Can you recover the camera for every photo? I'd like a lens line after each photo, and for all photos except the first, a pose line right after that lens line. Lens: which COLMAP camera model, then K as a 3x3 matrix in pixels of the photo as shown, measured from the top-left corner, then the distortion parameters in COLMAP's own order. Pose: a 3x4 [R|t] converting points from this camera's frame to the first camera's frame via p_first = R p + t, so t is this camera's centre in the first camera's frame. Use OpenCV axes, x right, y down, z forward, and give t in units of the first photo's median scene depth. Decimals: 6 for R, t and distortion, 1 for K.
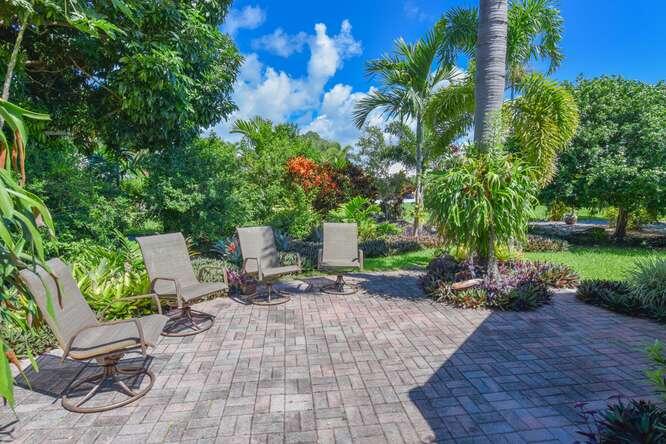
lens RADIAL K [[346.6, 0, 333.0], [0, 346.6, 222.0], [0, 0, 1]] dist [0.002004, 0.000162]
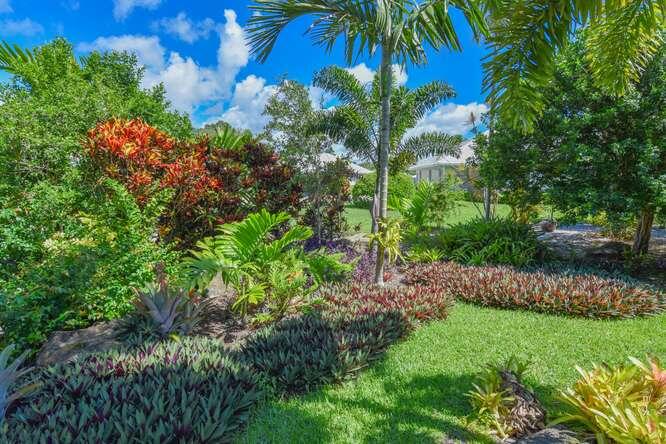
lens RADIAL K [[346.6, 0, 333.0], [0, 346.6, 222.0], [0, 0, 1]] dist [0.002004, 0.000162]
pose [[0.971983, -0.028739, 0.233289, 0.042651], [0.025576, 0.999536, 0.016569, -0.048062], [-0.233657, -0.010138, 0.972266, 0.426935]]
